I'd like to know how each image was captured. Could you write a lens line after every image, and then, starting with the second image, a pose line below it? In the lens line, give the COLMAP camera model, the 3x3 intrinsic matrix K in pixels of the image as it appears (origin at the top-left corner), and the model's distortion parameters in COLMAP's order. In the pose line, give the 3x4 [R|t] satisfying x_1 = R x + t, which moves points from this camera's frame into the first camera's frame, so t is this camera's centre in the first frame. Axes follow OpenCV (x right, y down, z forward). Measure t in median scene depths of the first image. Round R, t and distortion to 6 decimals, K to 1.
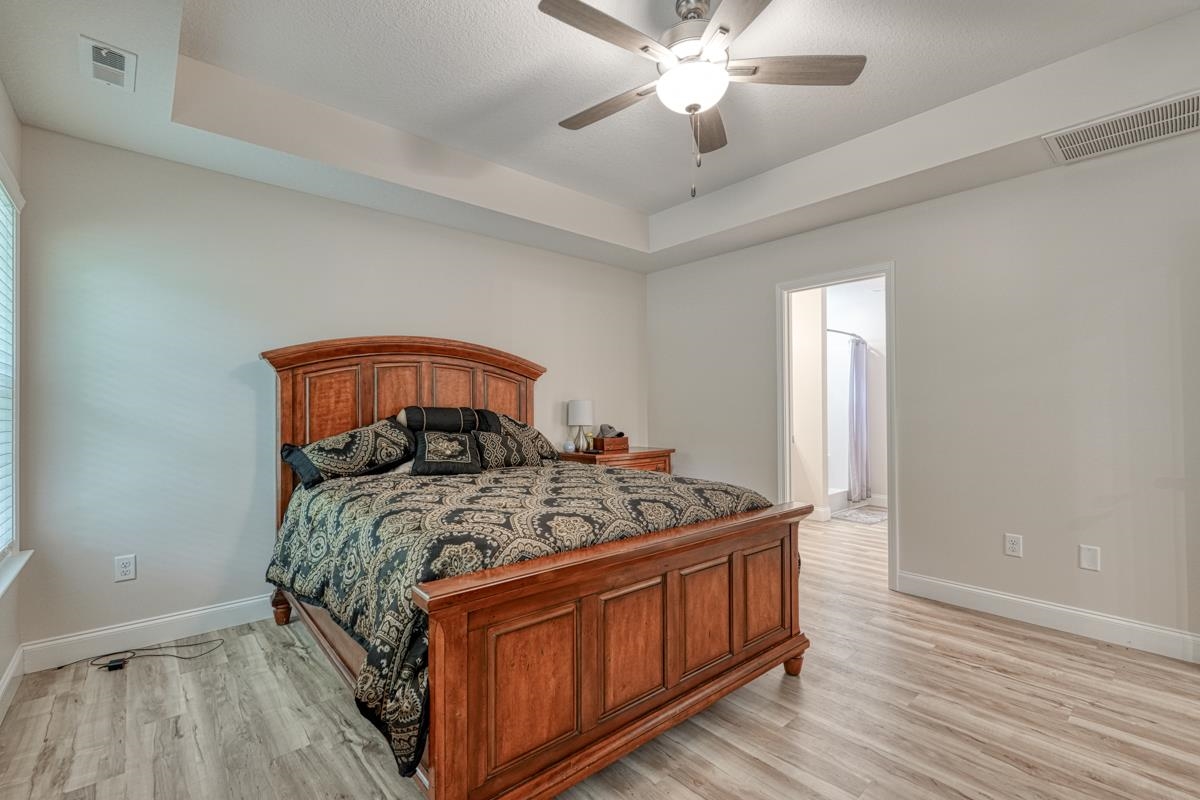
lens RADIAL K [[524.9, 0, 604.7], [0, 524.9, 404.2], [0, 0, 1]] dist [0.003052, -0.000144]
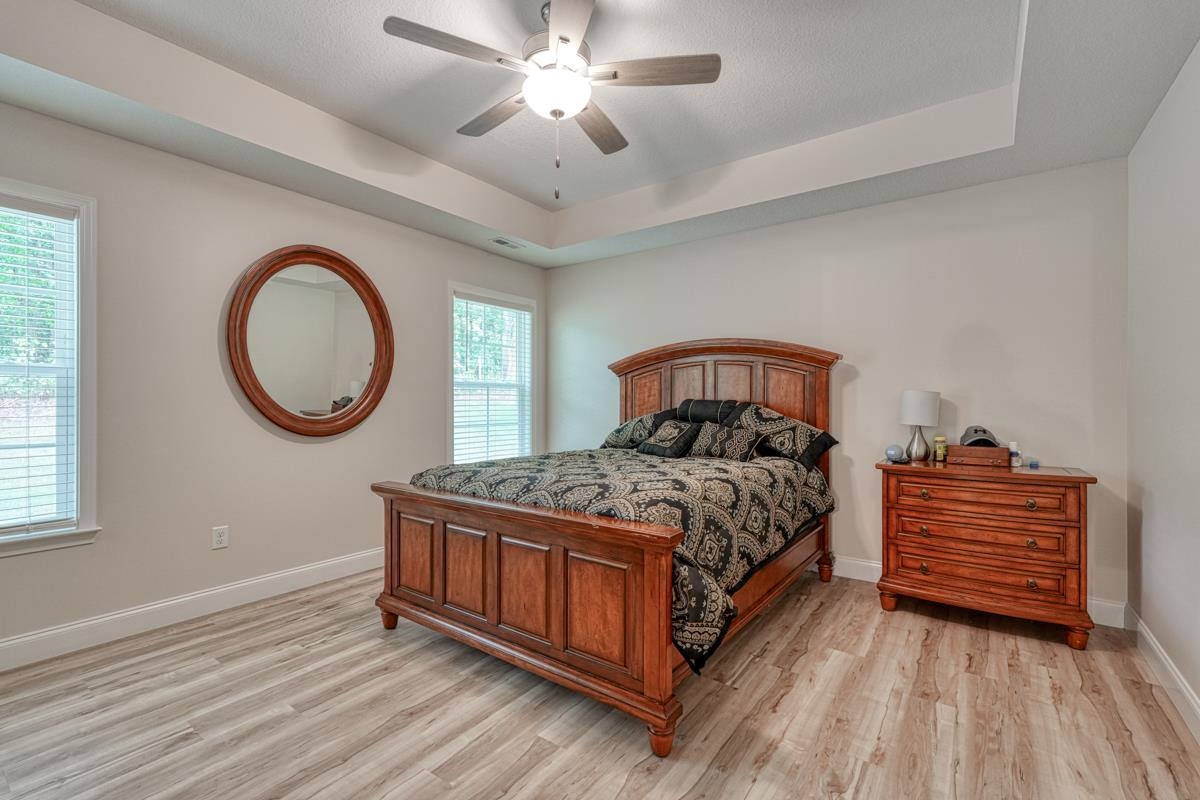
lens RADIAL K [[524.9, 0, 603.4], [0, 524.9, 401.0], [0, 0, 1]] dist [0.003052, -0.000144]
pose [[0.227098, 0.004445, -0.973862, 0.881789], [0.003863, 0.999978, 0.005465, 0.001071], [0.973864, -0.005003, 0.227076, 0.614758]]
